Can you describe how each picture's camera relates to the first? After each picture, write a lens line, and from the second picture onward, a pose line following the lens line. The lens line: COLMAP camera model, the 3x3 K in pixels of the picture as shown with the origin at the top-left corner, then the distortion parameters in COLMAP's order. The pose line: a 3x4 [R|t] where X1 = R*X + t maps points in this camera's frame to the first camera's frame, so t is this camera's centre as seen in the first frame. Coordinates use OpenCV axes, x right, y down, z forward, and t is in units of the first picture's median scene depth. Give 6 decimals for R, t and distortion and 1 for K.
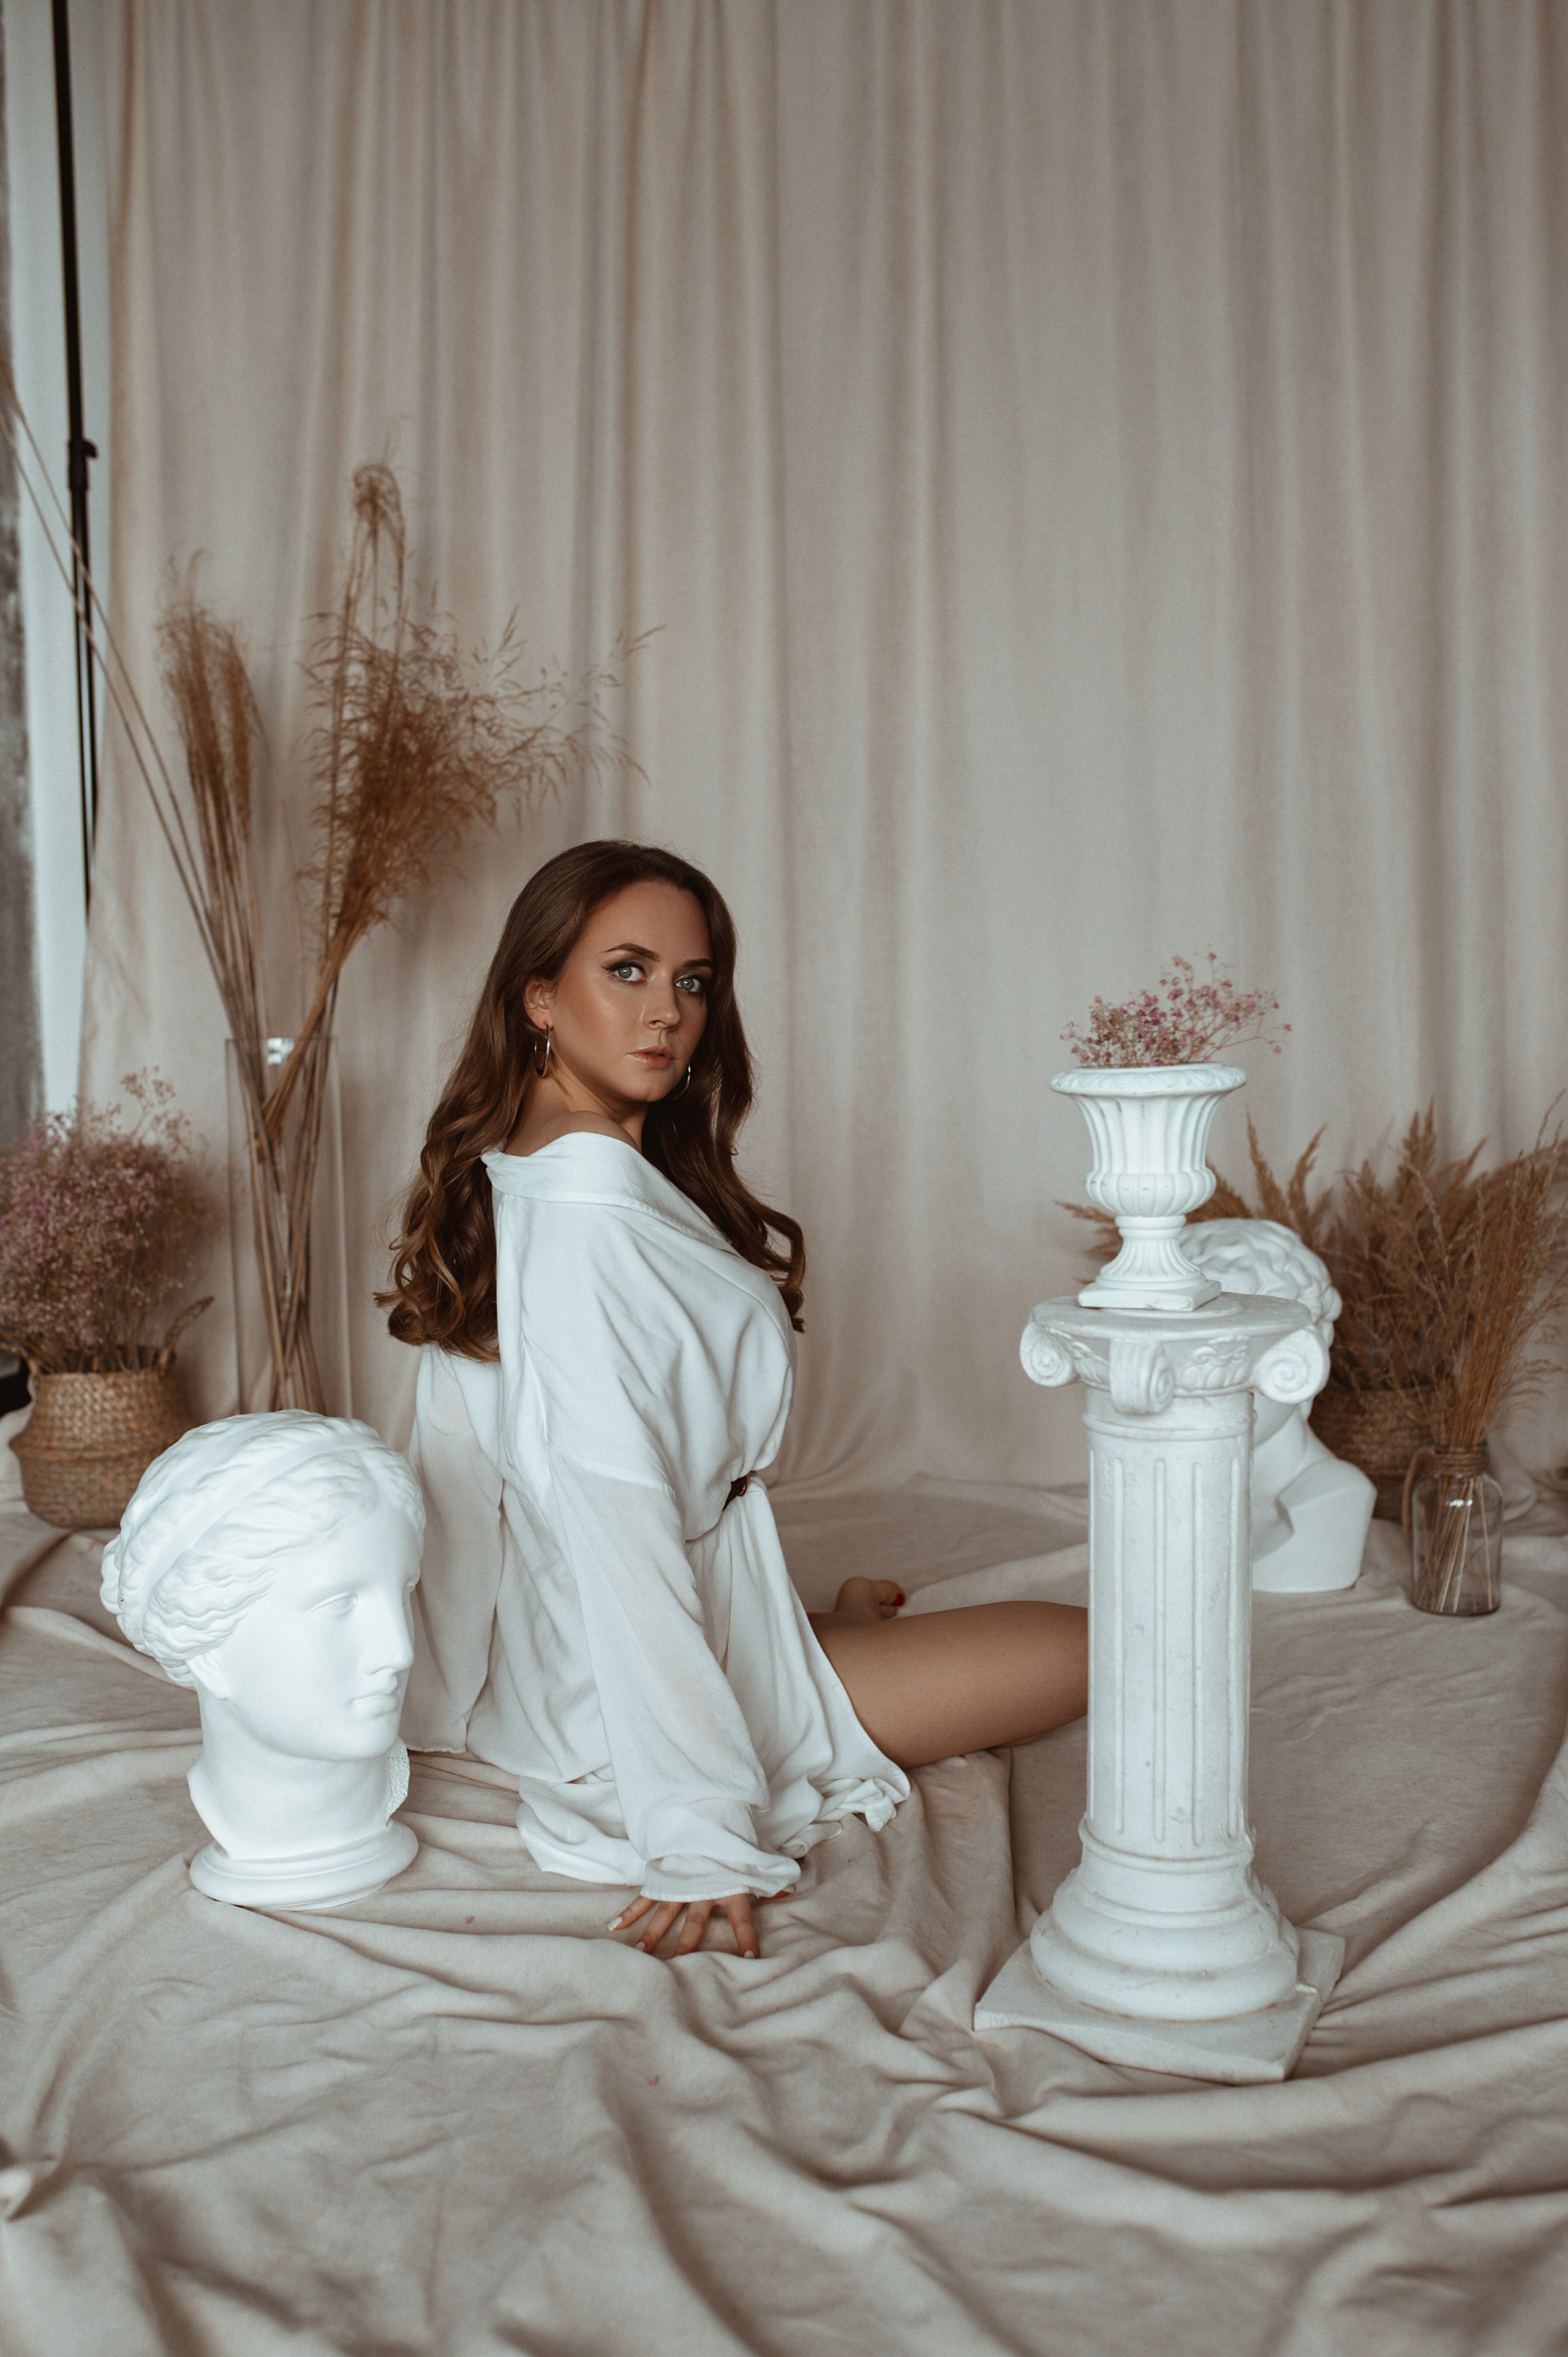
lens RADIAL K [[2350.6, 0, 683.7], [0, 2350.6, 1173.9], [0, 0, 1]] dist [-0.011562, 0.005841]
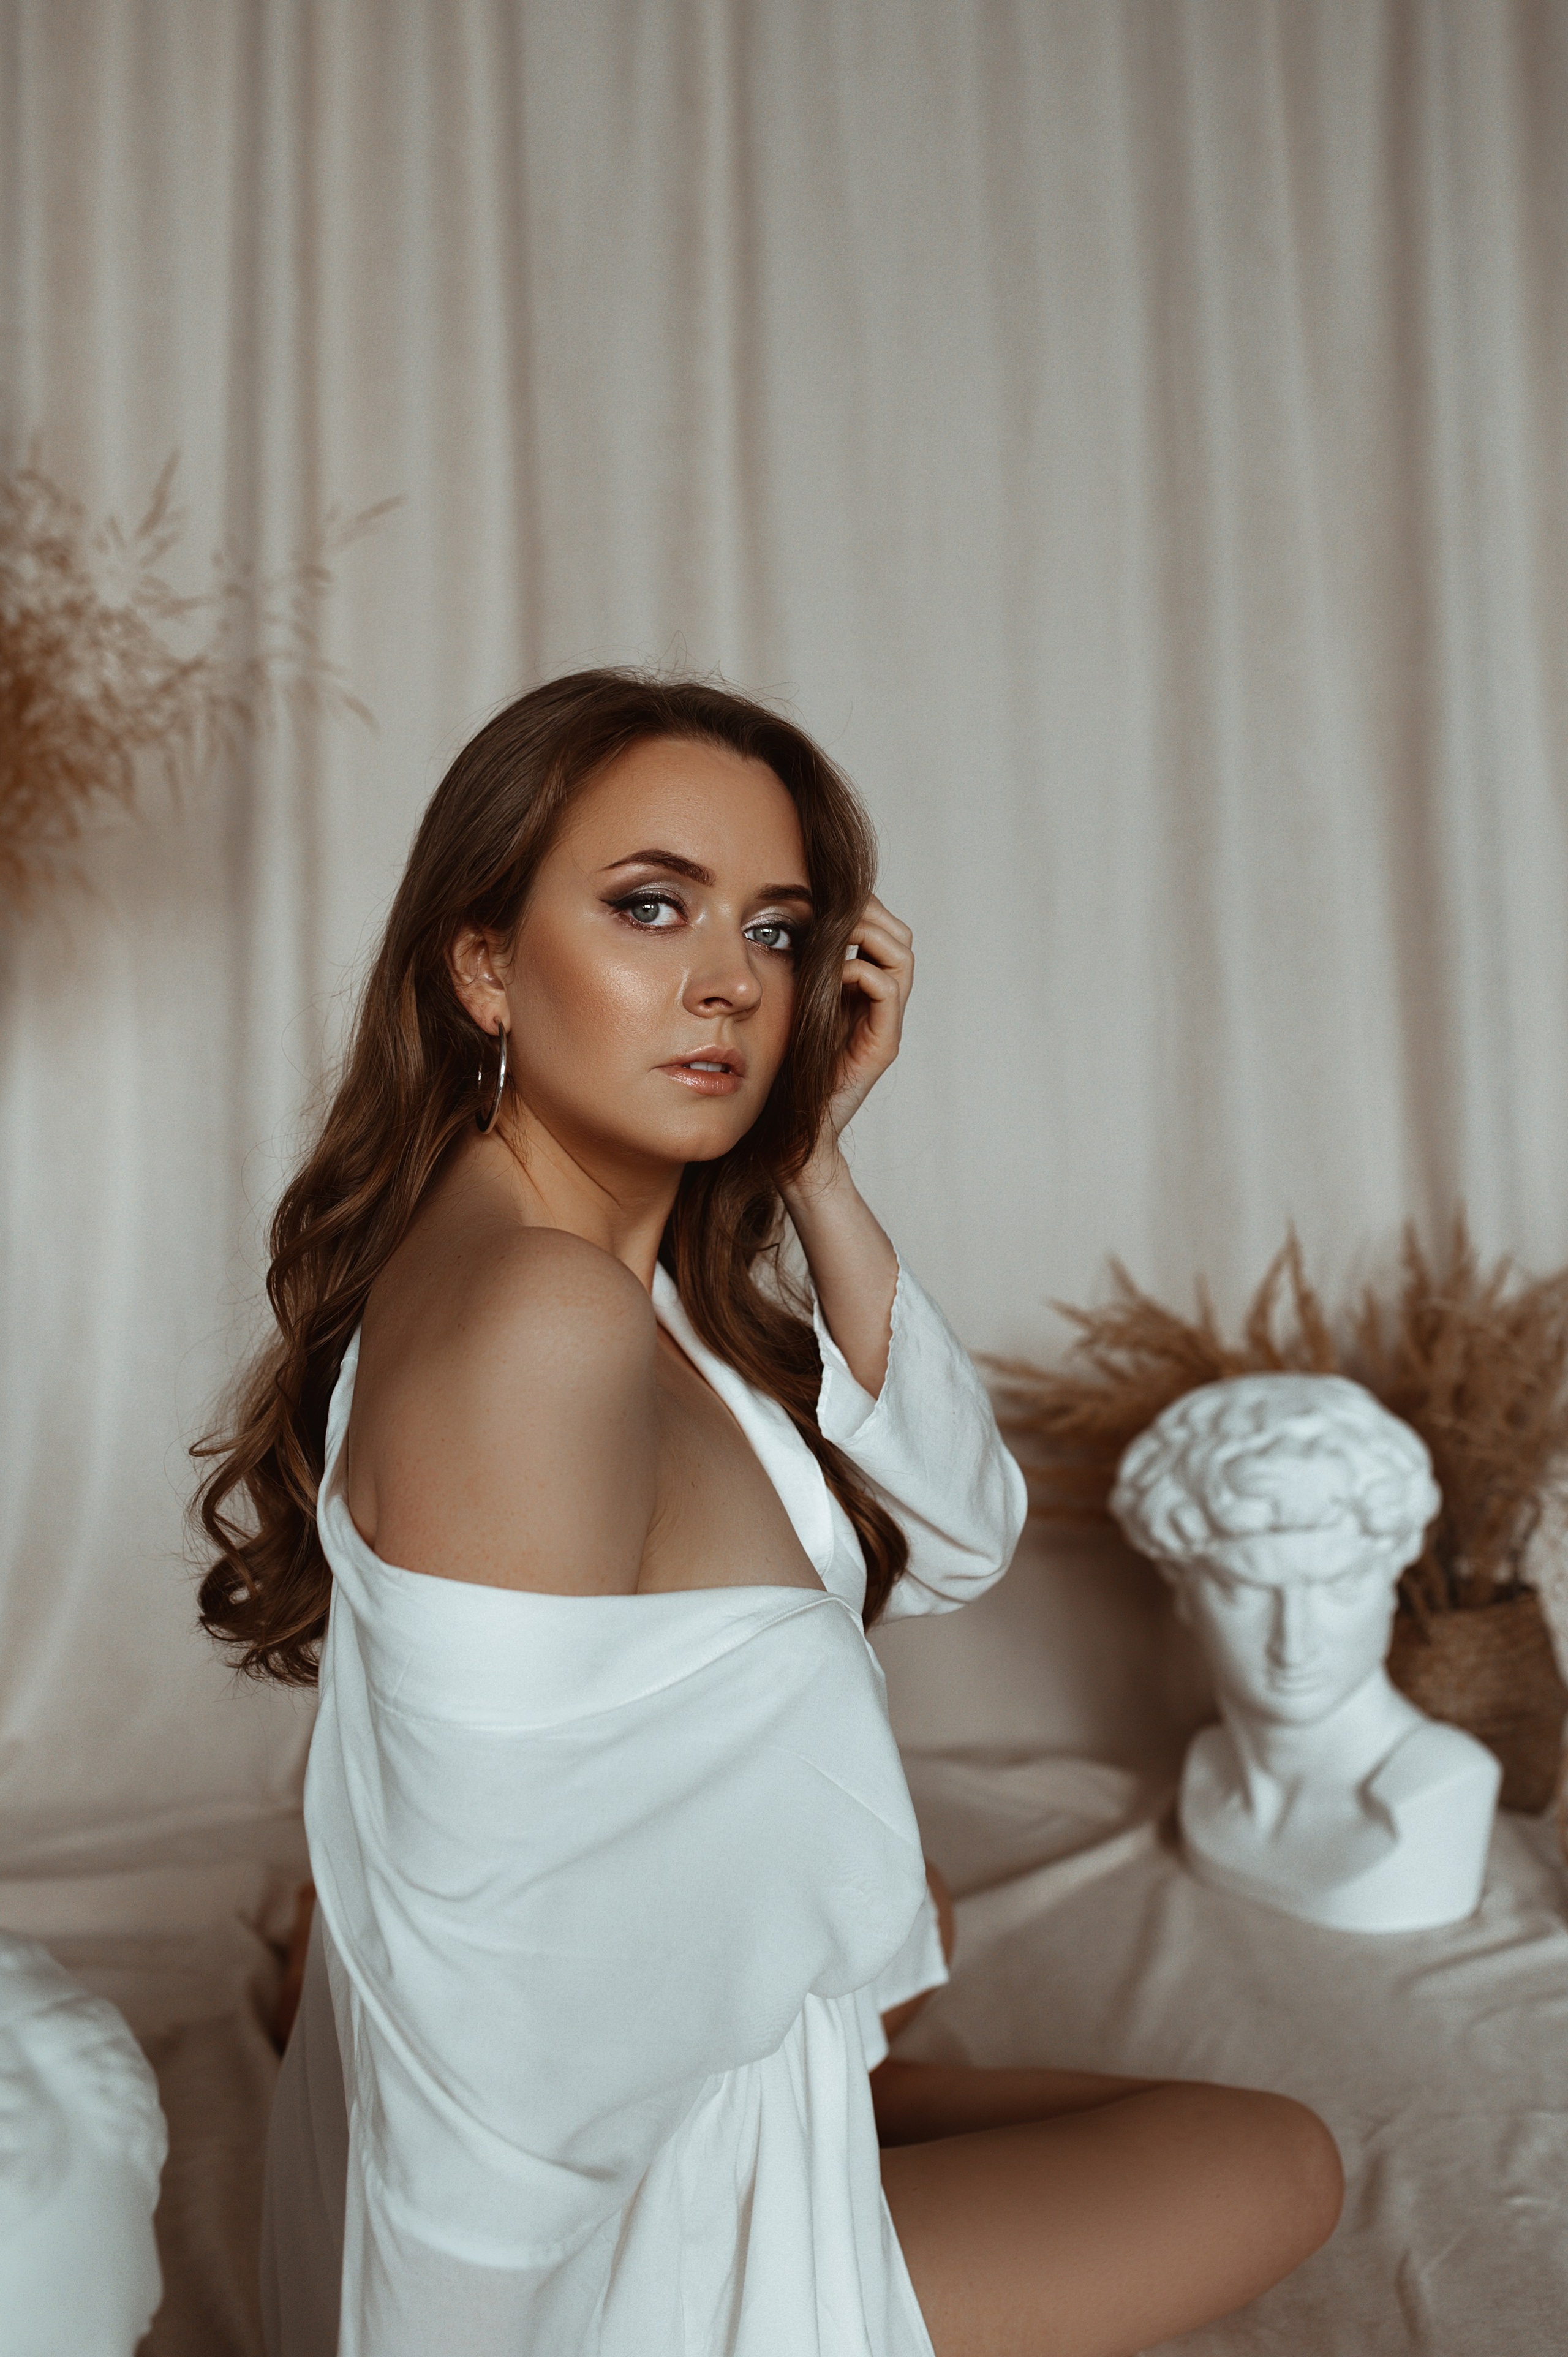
lens RADIAL K [[2350.6, 0, 683.7], [0, 2350.6, 1173.9], [0, 0, 1]] dist [-0.011562, 0.005841]
pose [[0.973461, -0.001874, 0.228846, -0.090746], [0.015981, 0.998082, -0.059810, -0.001377], [-0.228295, 0.061880, 0.971623, 0.367123]]
